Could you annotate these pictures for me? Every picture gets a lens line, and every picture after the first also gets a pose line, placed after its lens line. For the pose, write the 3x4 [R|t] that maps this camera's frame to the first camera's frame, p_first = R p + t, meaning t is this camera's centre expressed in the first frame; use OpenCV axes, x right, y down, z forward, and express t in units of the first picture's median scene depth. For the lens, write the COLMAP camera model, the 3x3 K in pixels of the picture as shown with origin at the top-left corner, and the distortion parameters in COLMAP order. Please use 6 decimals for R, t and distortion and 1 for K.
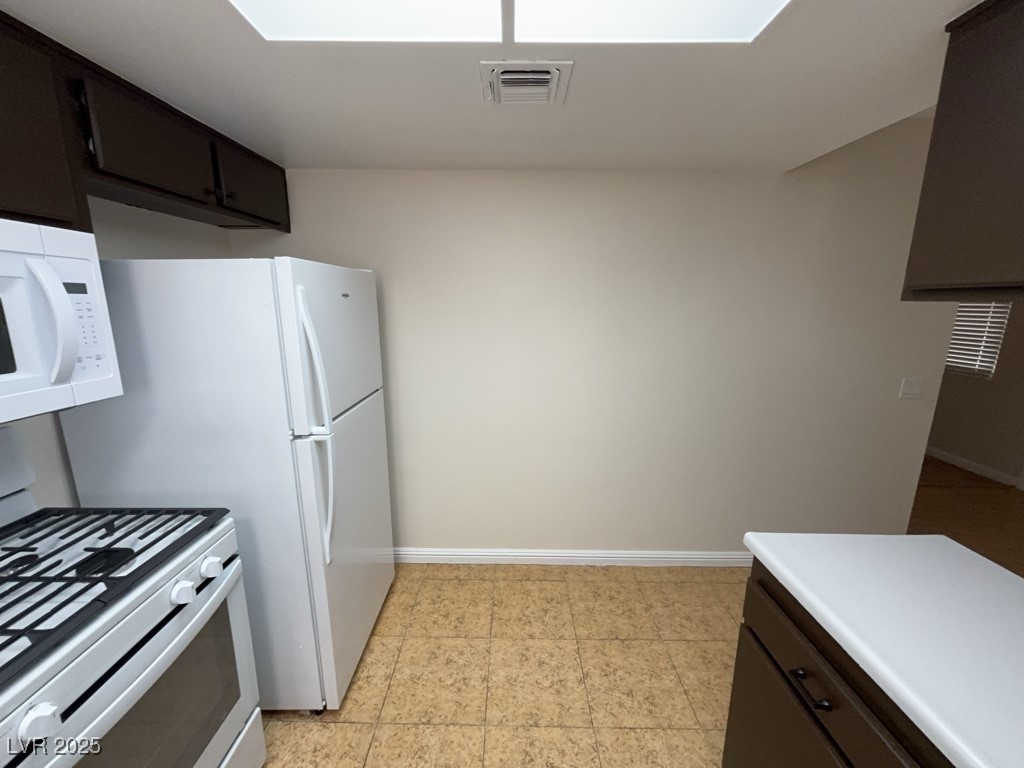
lens RADIAL K [[409.5, 0, 507.7], [0, 409.5, 384.2], [0, 0, 1]] dist [-0.000161, -0.000174]
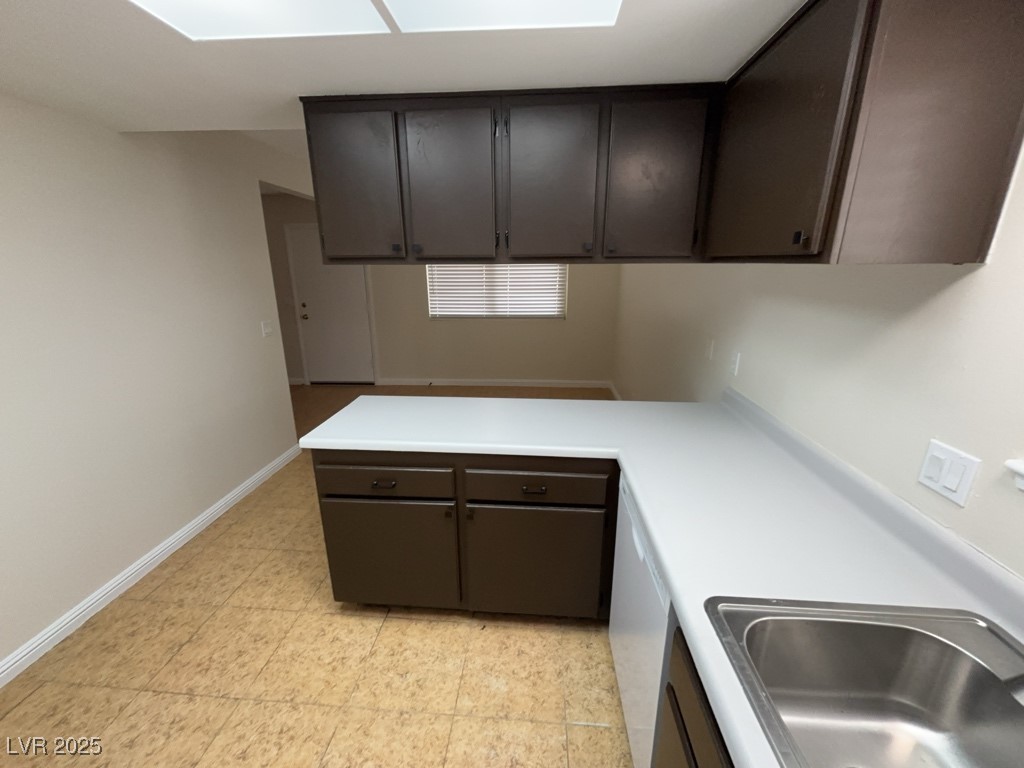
lens RADIAL K [[410.1, 0, 509.6], [0, 410.1, 384.3], [0, 0, 1]] dist [-0.001009, -0.000146]
pose [[0.067834, -0.288017, 0.955220, -0.397401], [0.204207, 0.941164, 0.269278, -0.021235], [-0.976575, 0.176796, 0.122658, 0.078874]]
